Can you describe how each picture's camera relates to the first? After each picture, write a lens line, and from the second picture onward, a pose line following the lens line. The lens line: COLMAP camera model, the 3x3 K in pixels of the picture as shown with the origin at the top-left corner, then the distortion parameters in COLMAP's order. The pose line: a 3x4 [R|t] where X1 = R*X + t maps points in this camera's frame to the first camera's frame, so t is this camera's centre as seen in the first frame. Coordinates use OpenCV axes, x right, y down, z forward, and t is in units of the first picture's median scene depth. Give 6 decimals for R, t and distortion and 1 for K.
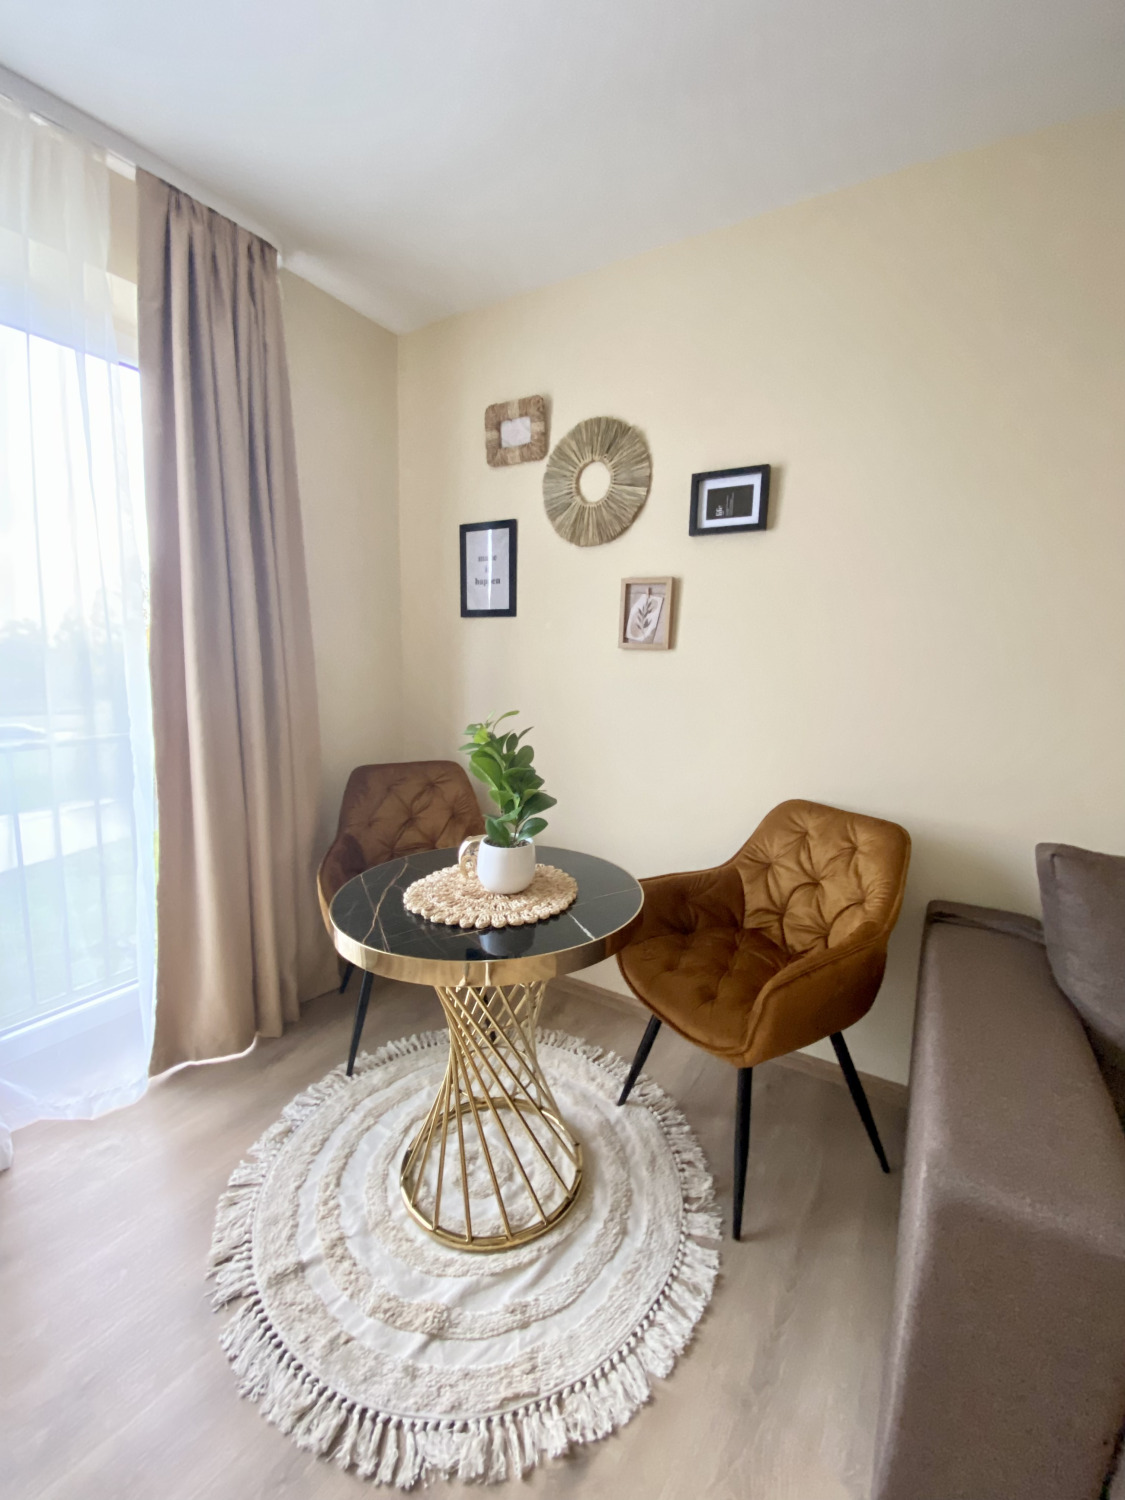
lens RADIAL K [[606.2, 0, 563.5], [0, 606.2, 753.9], [0, 0, 1]] dist [0.015293, -0.018069]
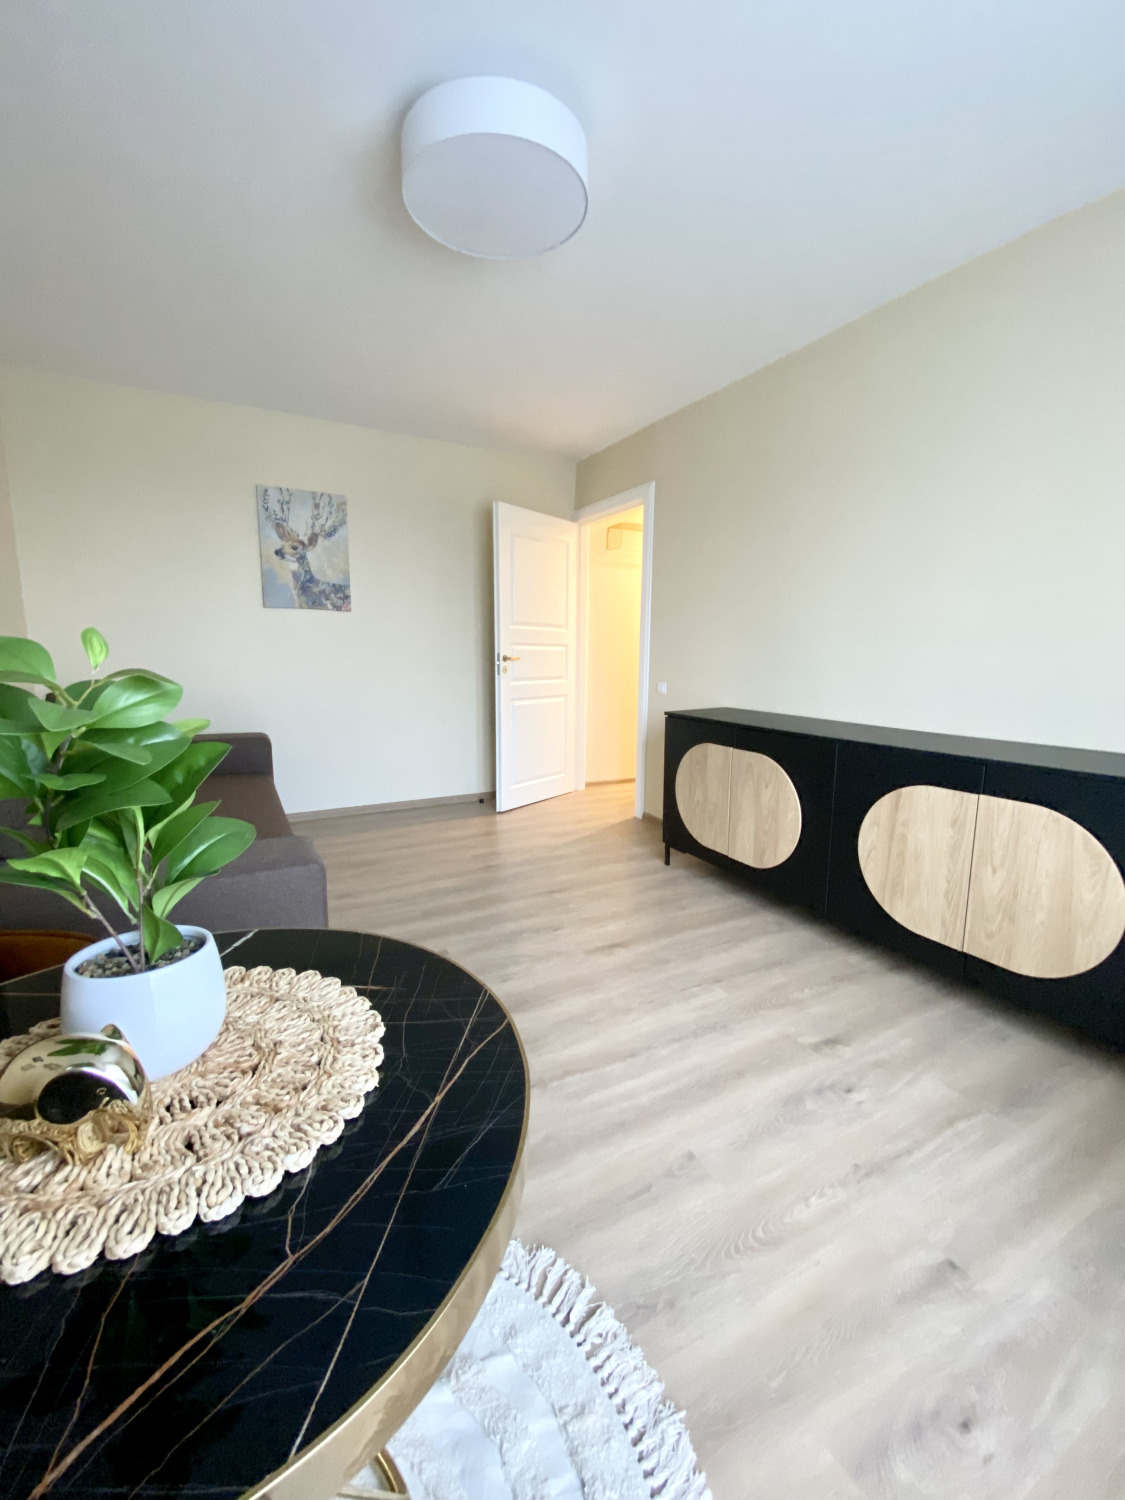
lens RADIAL K [[606.2, 0, 563.5], [0, 606.2, 753.9], [0, 0, 1]] dist [0.015293, -0.018069]
pose [[-0.861214, -0.113538, 0.495398, -0.391429], [0.041032, 0.956015, 0.290435, -0.068032], [-0.506583, 0.270454, -0.818675, 0.846176]]
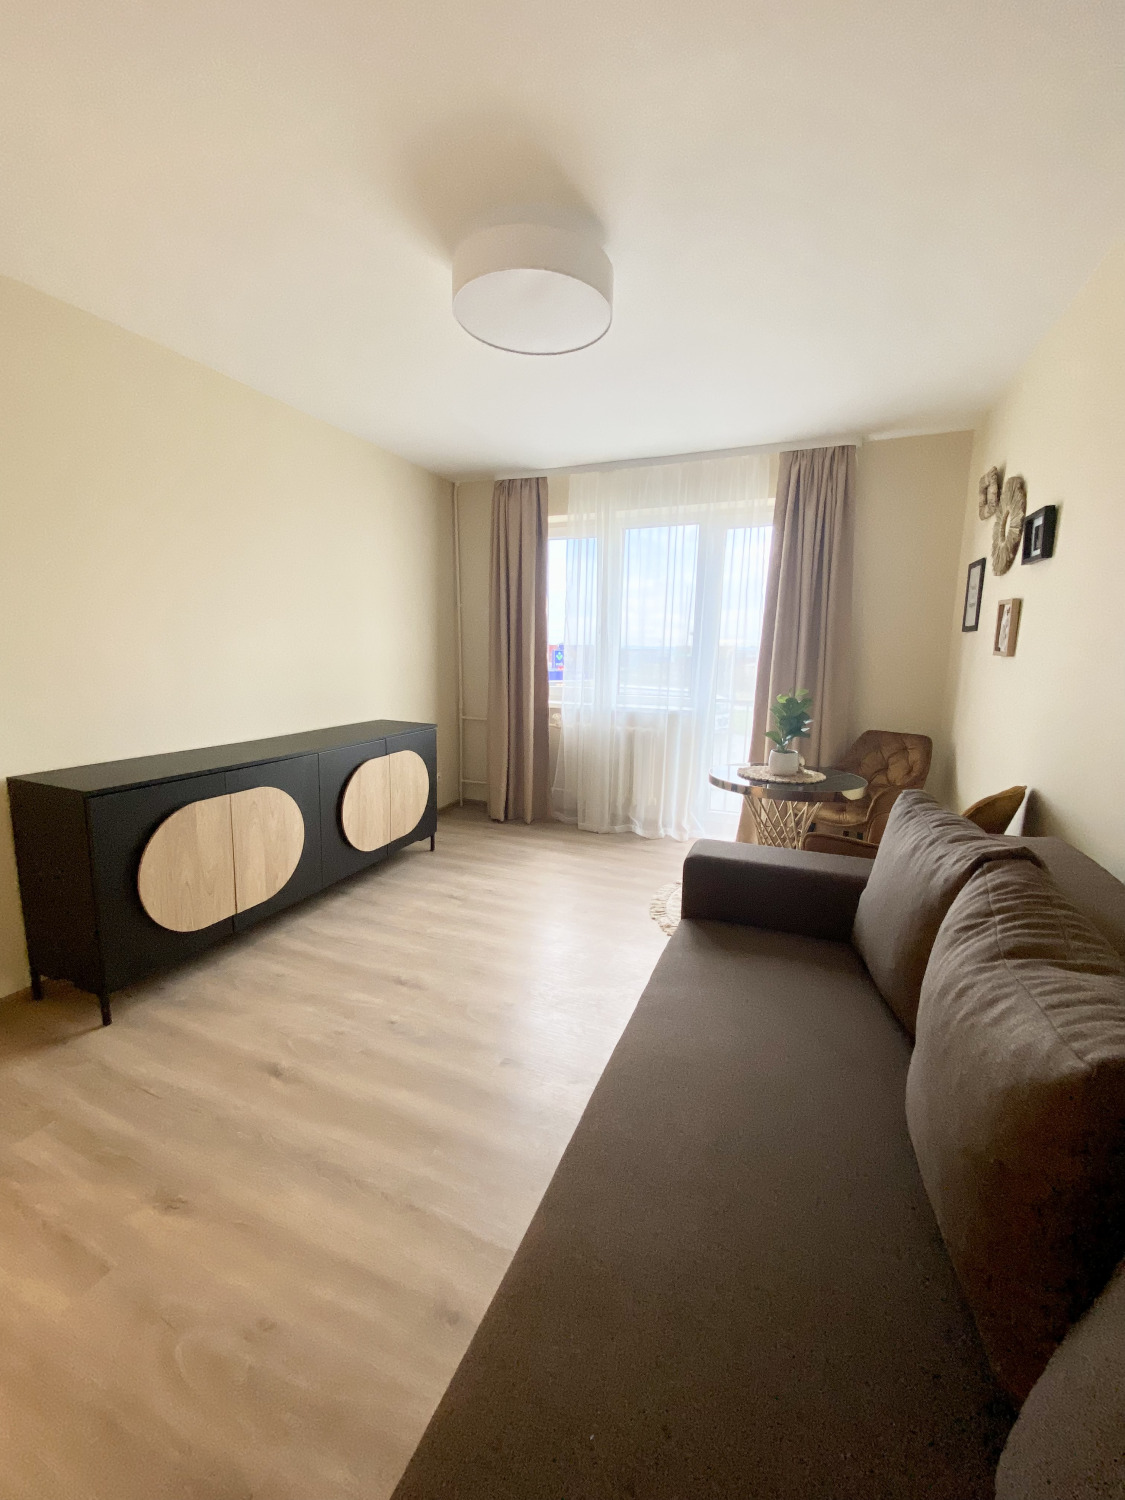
lens RADIAL K [[617.1, 0, 565.6], [0, 617.1, 742.3], [0, 0, 1]] dist [0.002180, -0.013015]
pose [[0.158509, 0.125028, -0.979410, 1.384478], [-0.136551, 0.985194, 0.103666, 0.007721], [0.977870, 0.117307, 0.173234, -0.081338]]
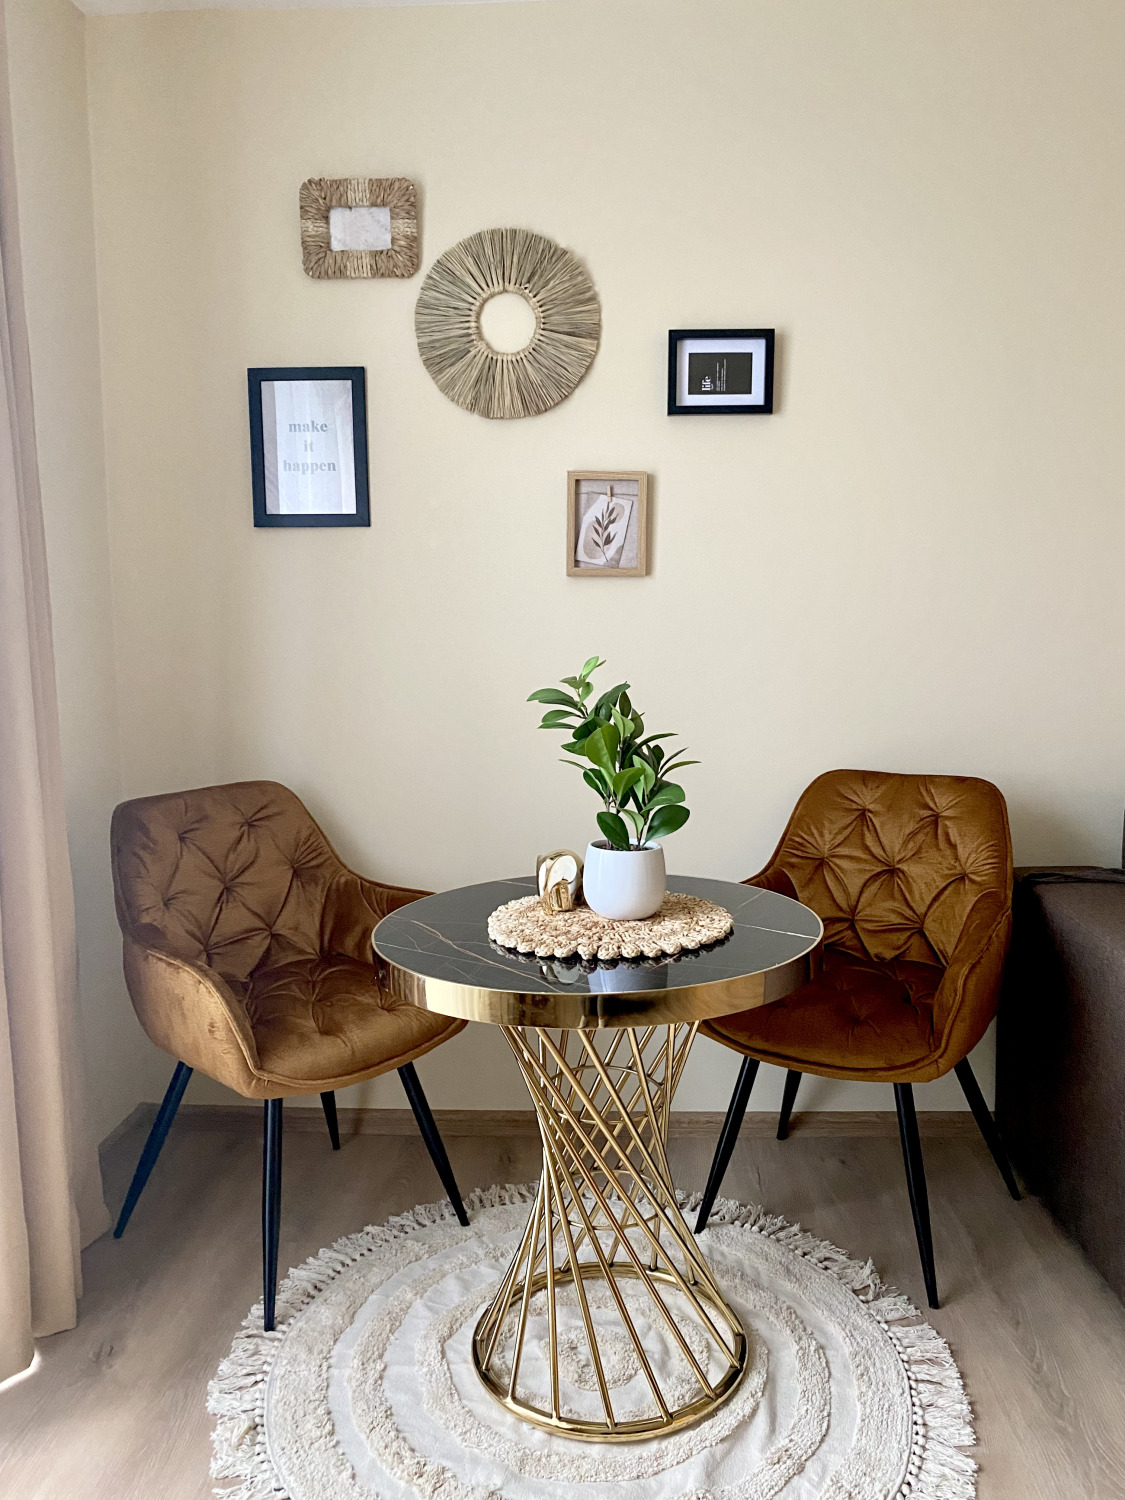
lens RADIAL K [[1156.1, 0, 562.5], [0, 1156.1, 750.0], [0, 0, 1]] dist [0.003535, 0.005628]
pose [[0.878323, -0.085137, 0.470425, -0.565269], [0.100237, 0.994938, -0.007088, 0.024771], [-0.467440, 0.053380, 0.882411, -0.106886]]
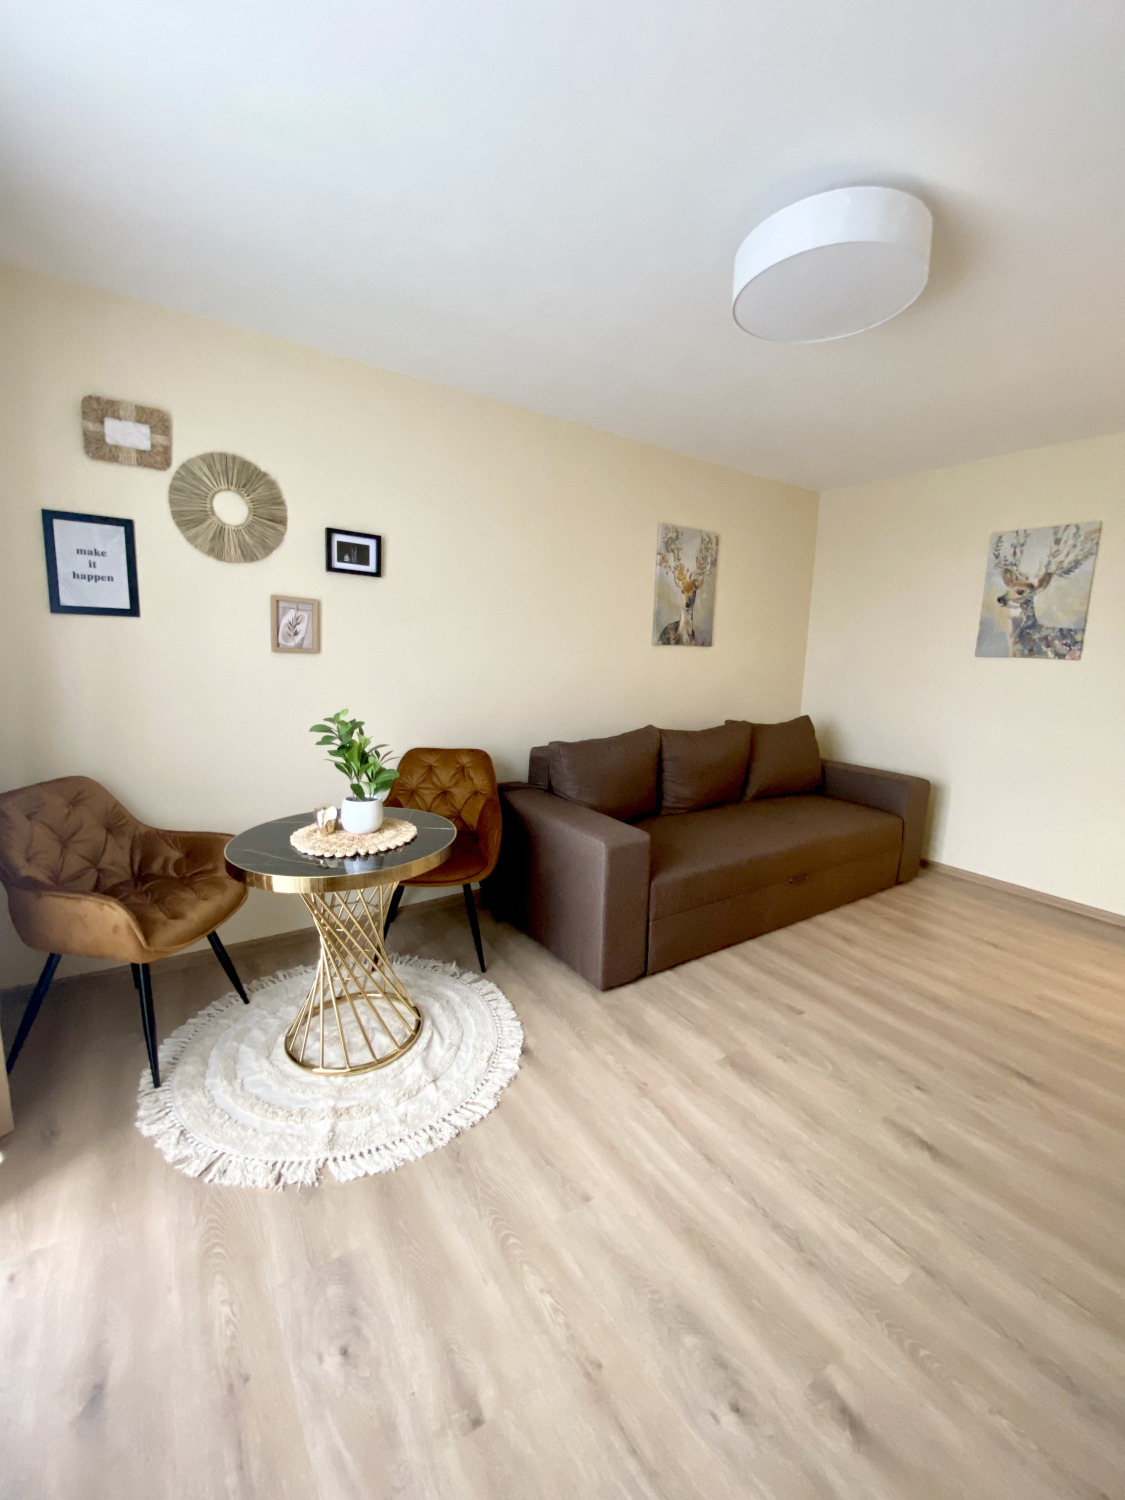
lens RADIAL K [[606.2, 0, 563.5], [0, 606.2, 753.9], [0, 0, 1]] dist [0.015293, -0.018069]
pose [[0.423302, -0.163771, 0.891064, -0.858840], [0.105259, 0.985756, 0.131171, -0.076438], [-0.899853, 0.038267, 0.434511, -0.061886]]
